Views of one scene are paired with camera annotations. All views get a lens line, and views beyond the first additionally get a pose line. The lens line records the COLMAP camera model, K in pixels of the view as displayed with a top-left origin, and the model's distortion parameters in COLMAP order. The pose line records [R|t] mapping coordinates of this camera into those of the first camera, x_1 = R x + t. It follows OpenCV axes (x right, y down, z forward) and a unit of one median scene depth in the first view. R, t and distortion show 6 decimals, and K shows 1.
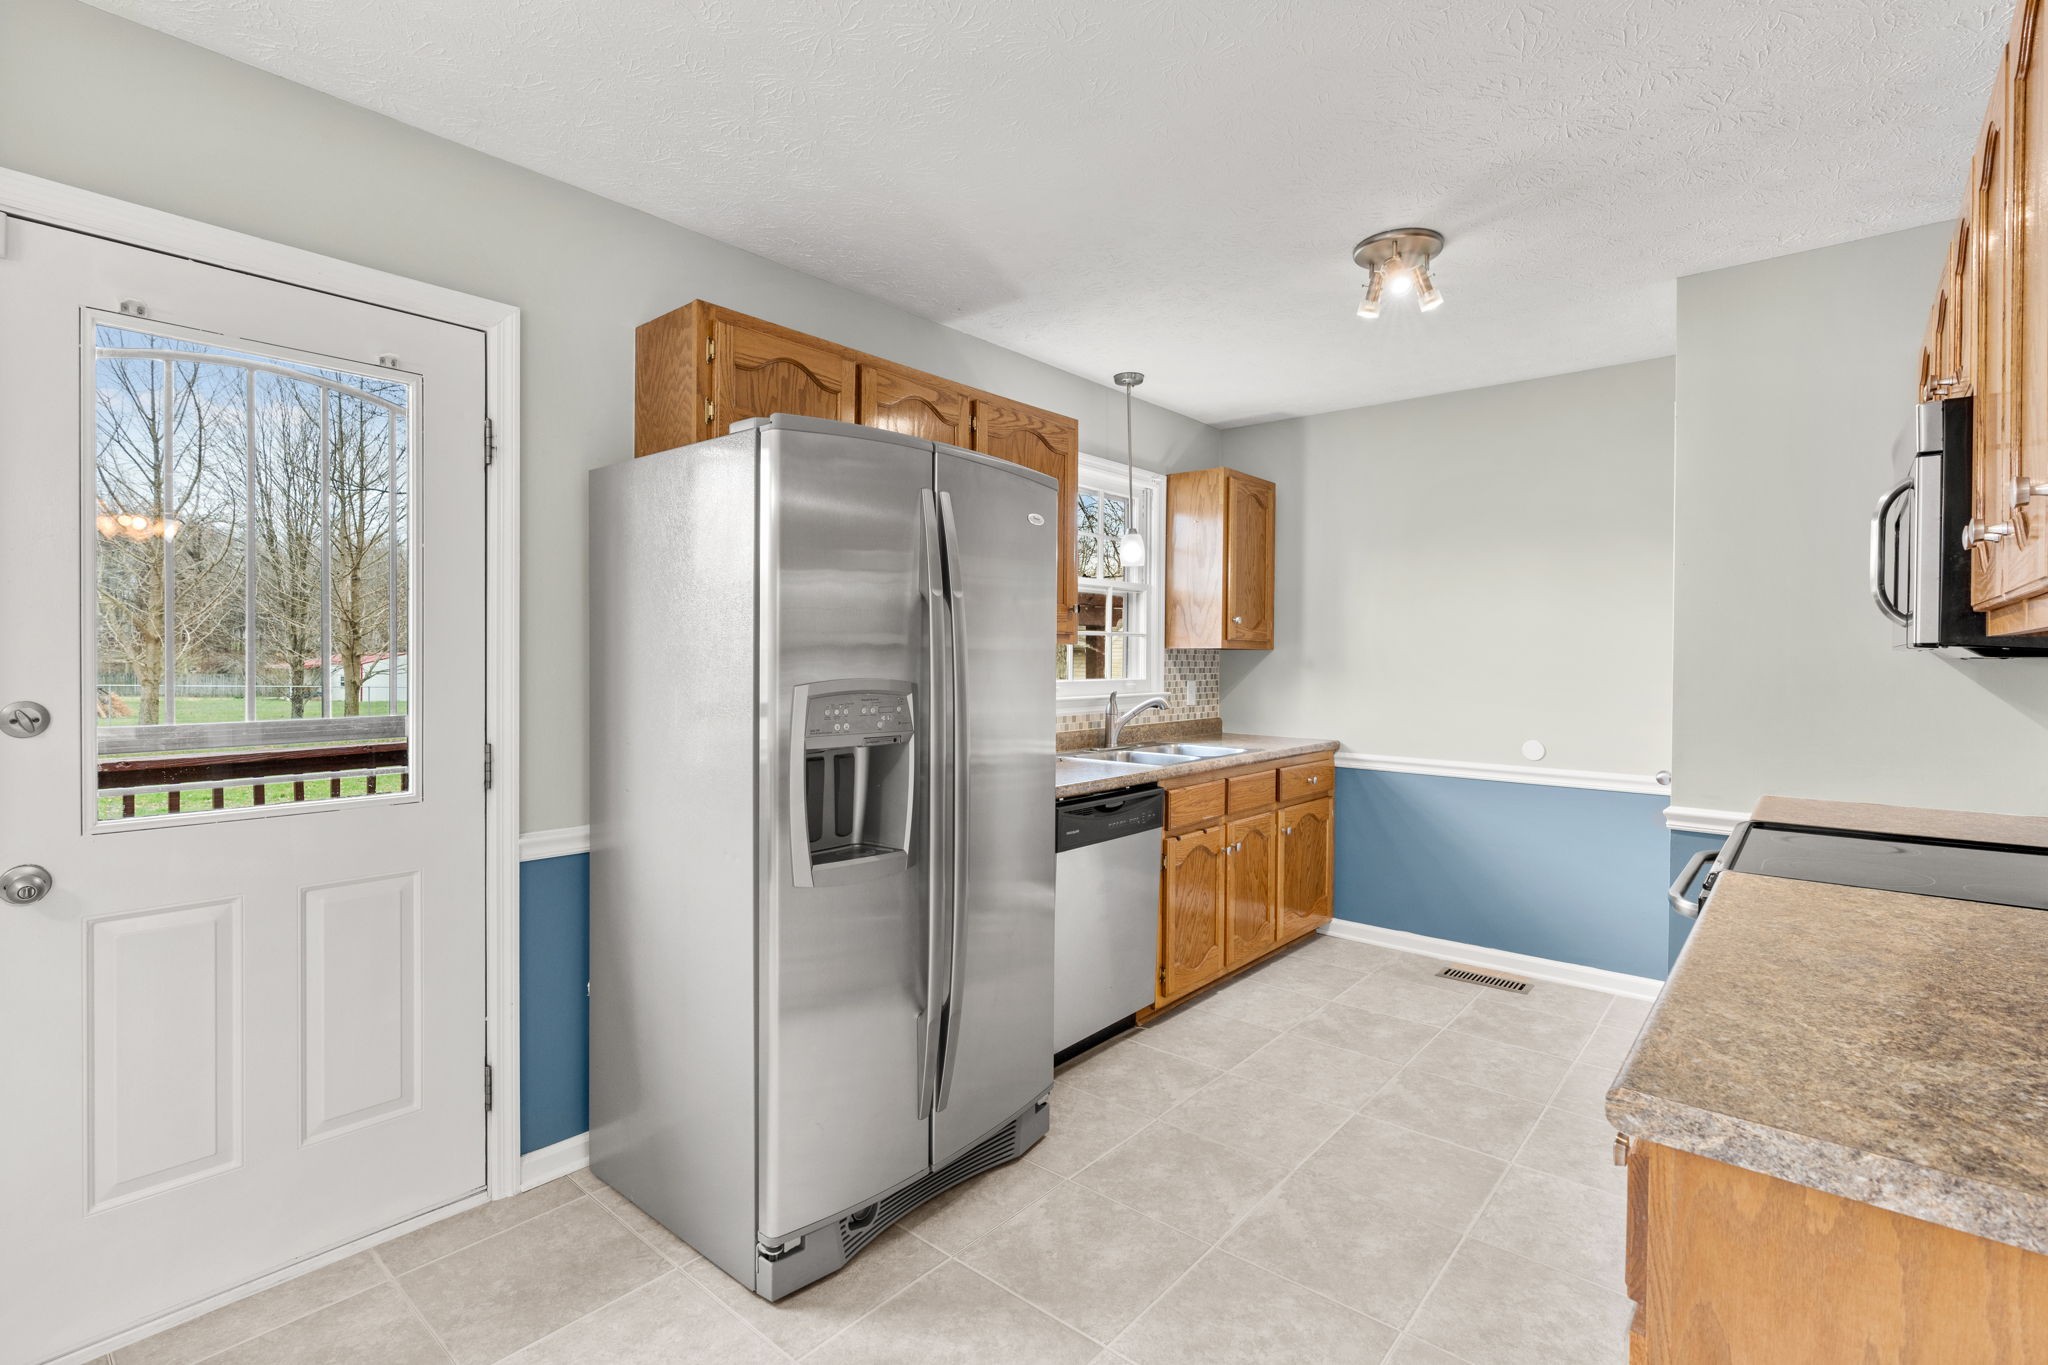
lens RADIAL K [[942.9, 0, 1033.0], [0, 942.9, 665.1], [0, 0, 1]] dist [-0.002319, 0.000024]
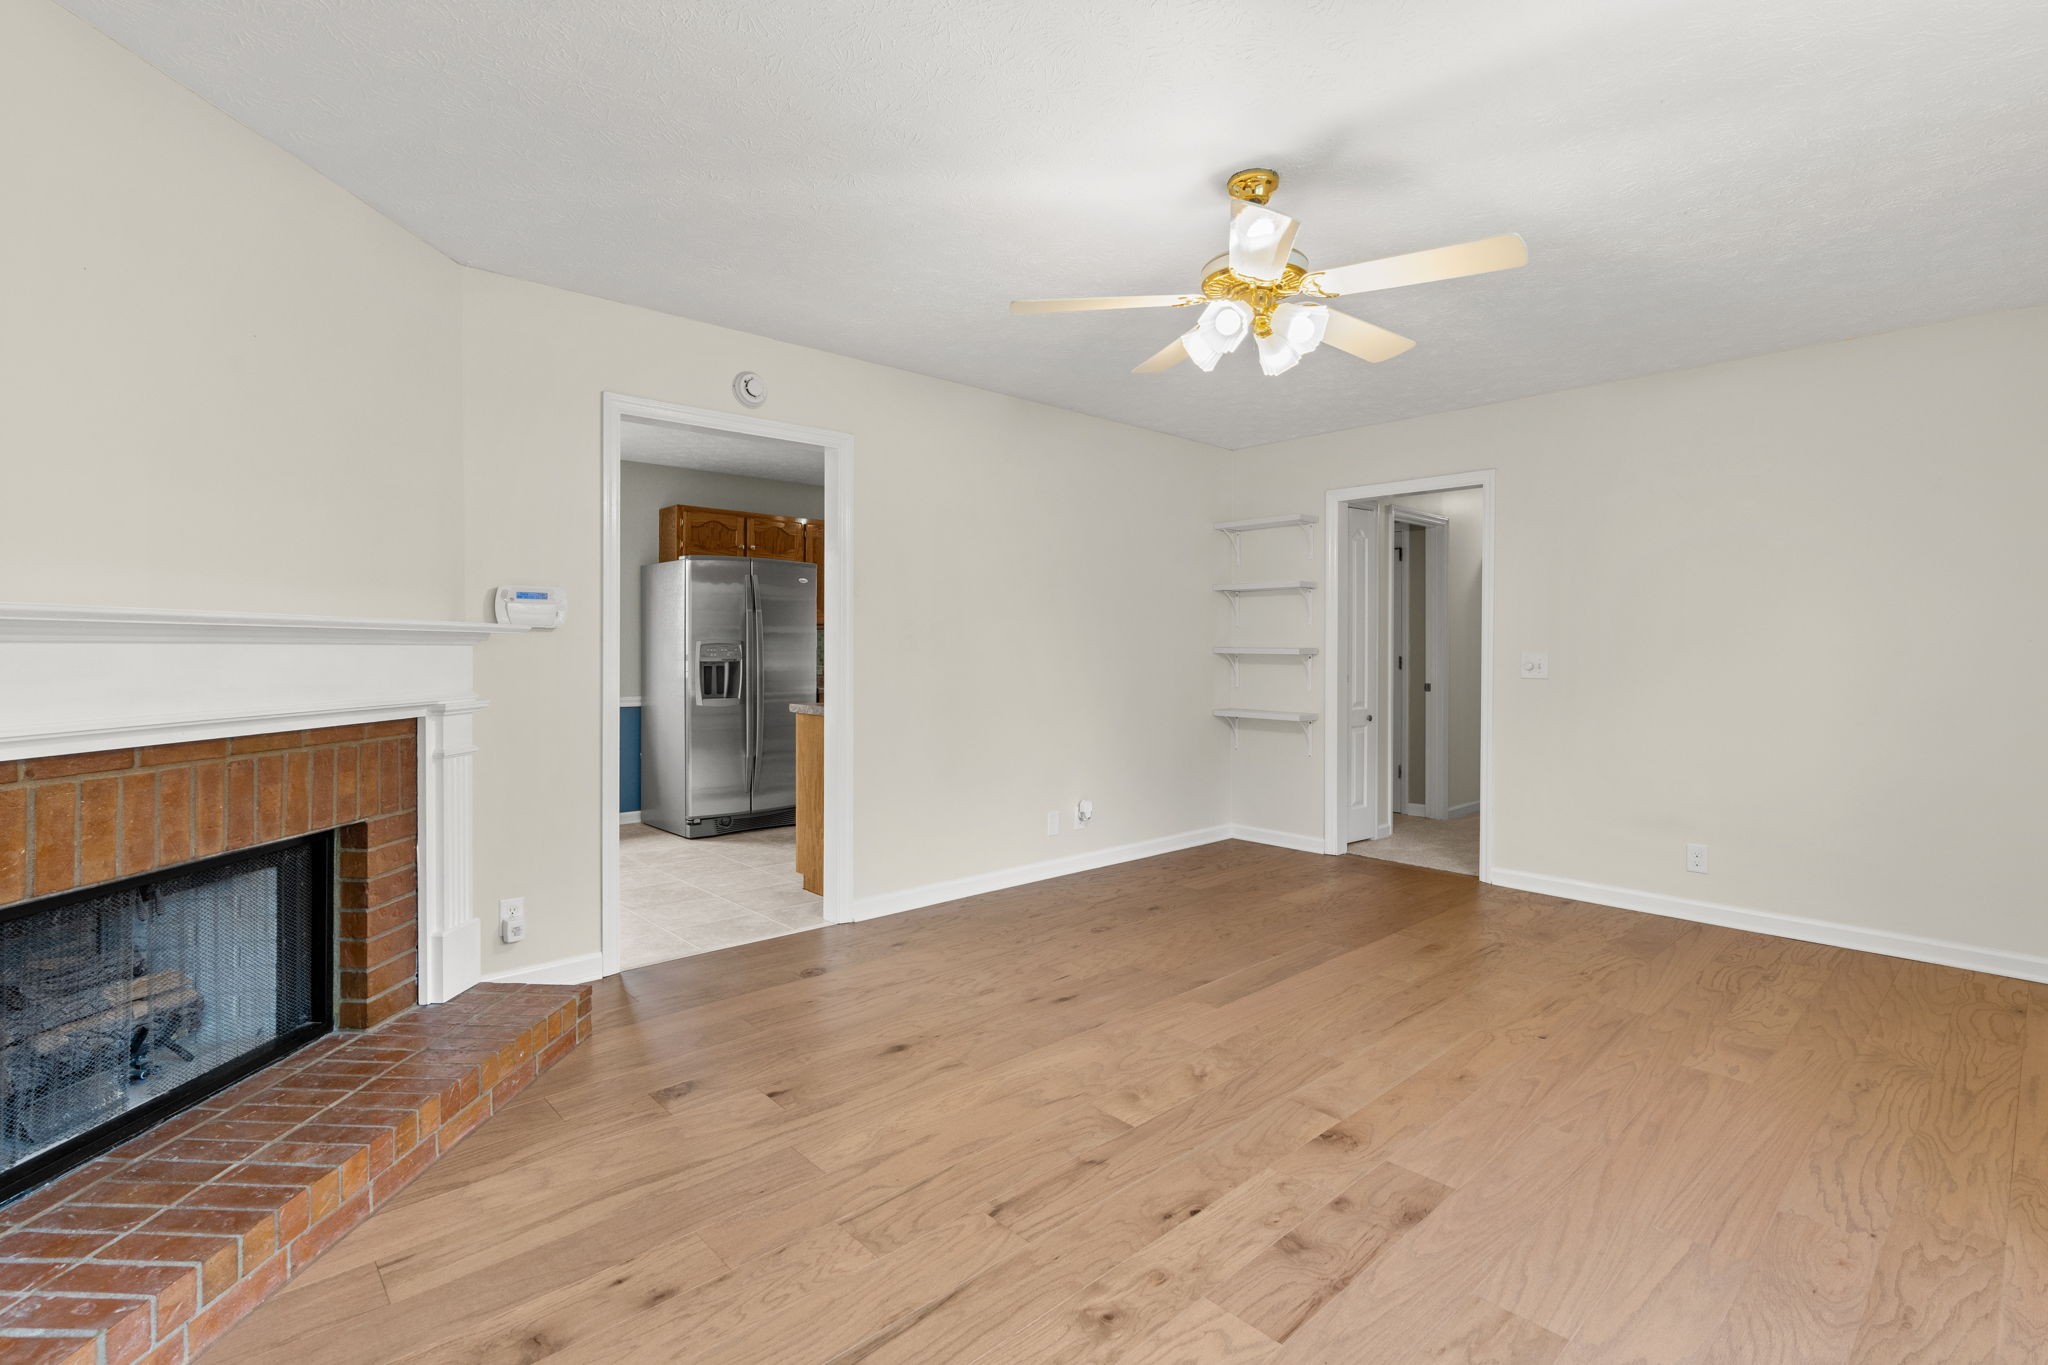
lens RADIAL K [[932.2, 0, 1031.1], [0, 932.2, 653.9], [0, 0, 1]] dist [0.001474, 0.002089]
pose [[0.992483, -0.005674, -0.122253, 0.596130], [0.004728, 0.999957, -0.008026, 0.046116], [0.122293, 0.007387, 0.992467, -0.937236]]
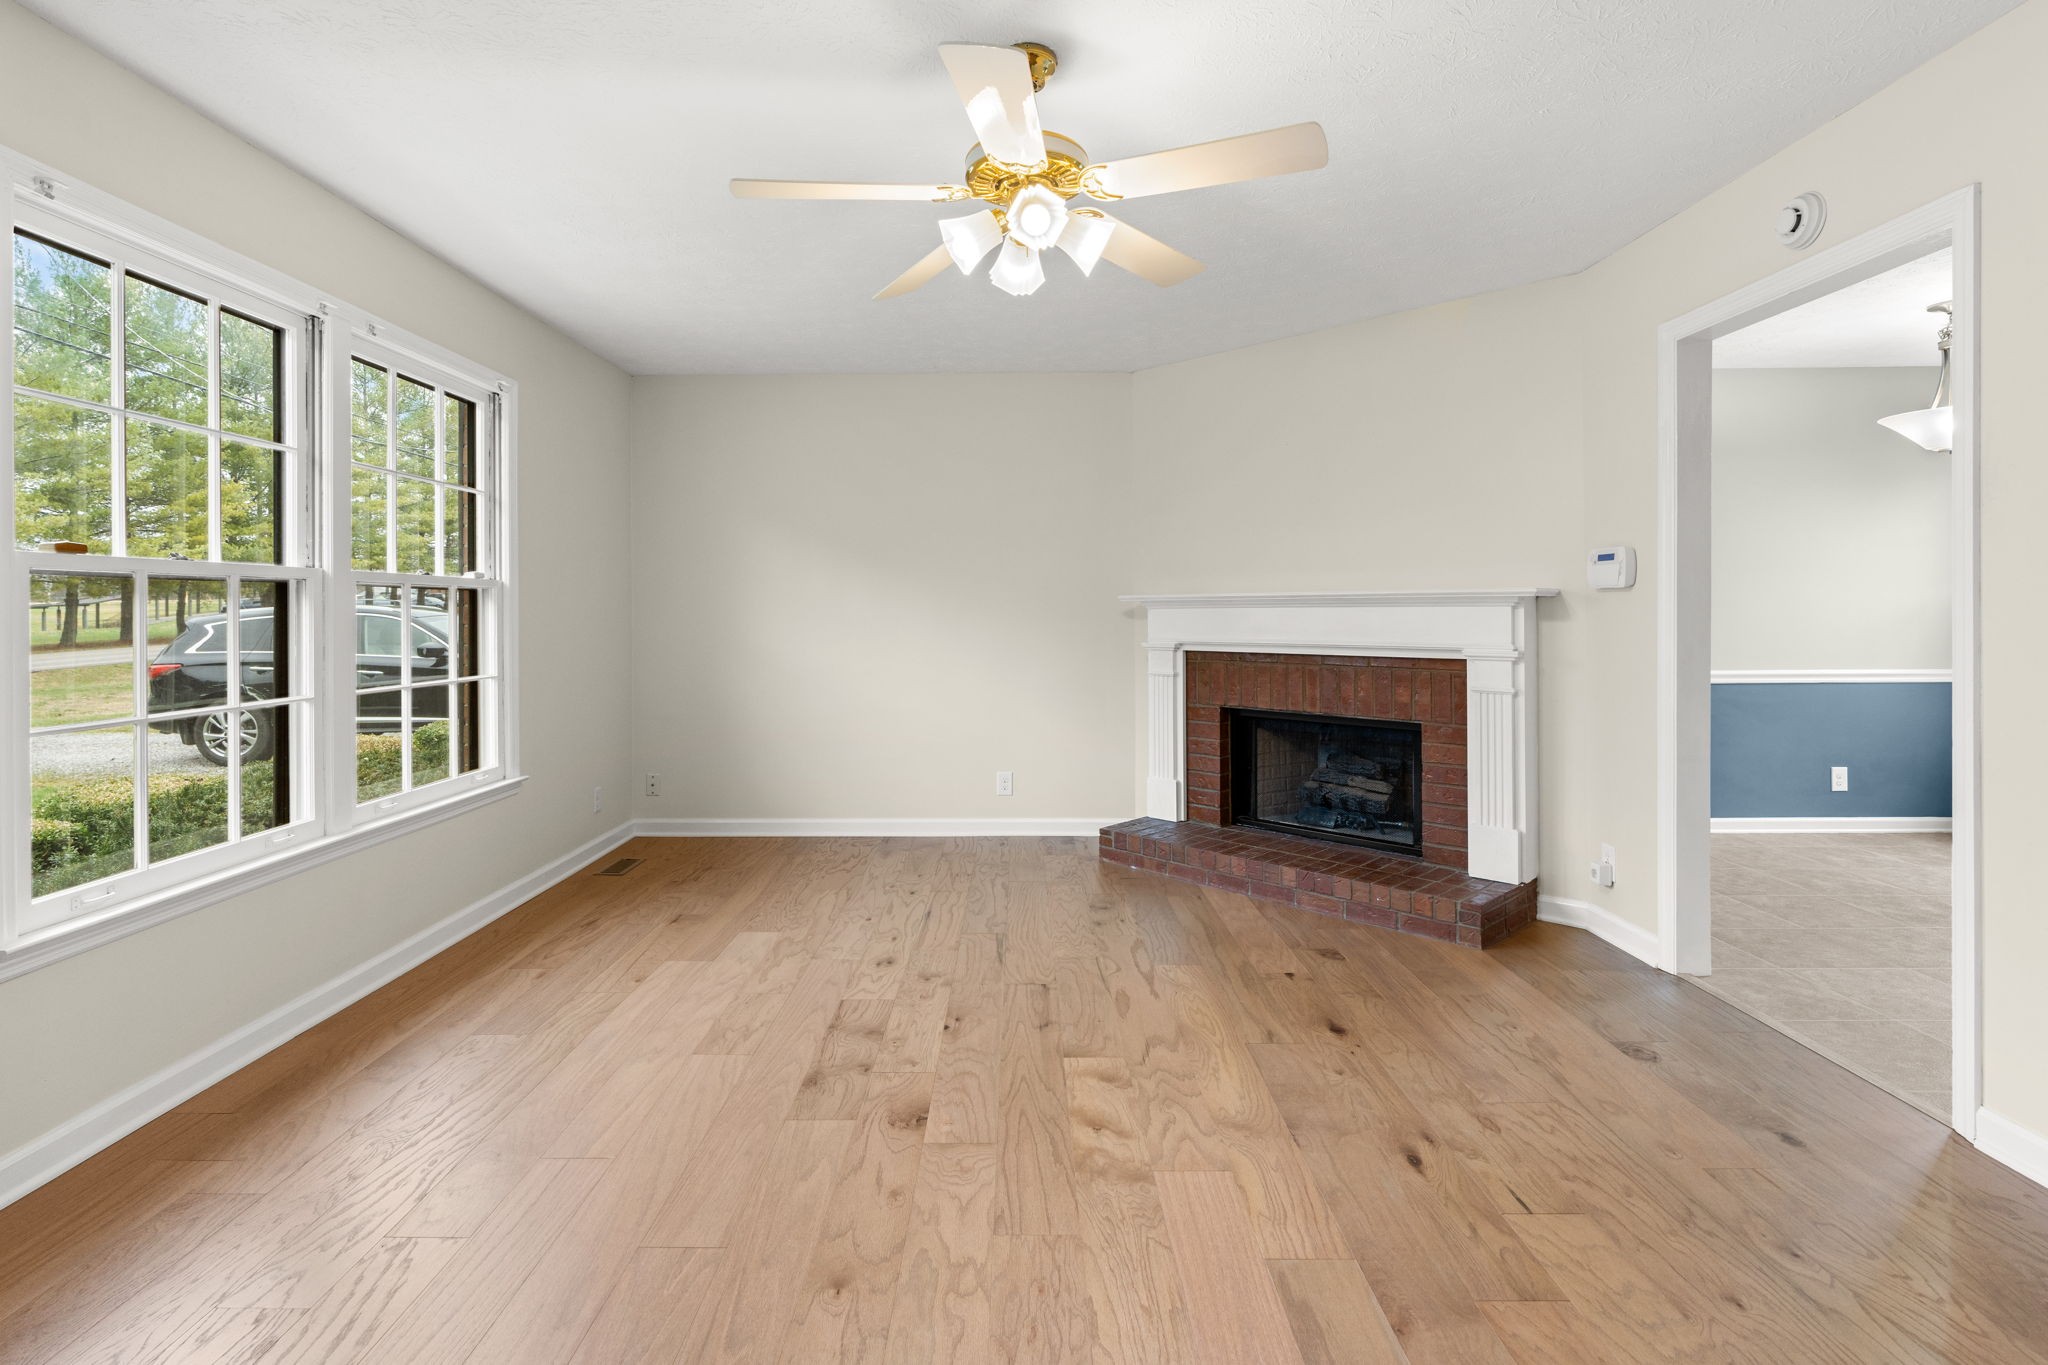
lens RADIAL K [[966.1, 0, 1014.8], [0, 966.1, 609.1], [0, 0, 1]] dist [-0.005174, -0.000174]
pose [[-0.764487, -0.010952, -0.644546, 1.034743], [-0.011495, 0.999928, -0.003357, 0.042756], [0.644537, 0.004843, -0.764558, 0.135715]]
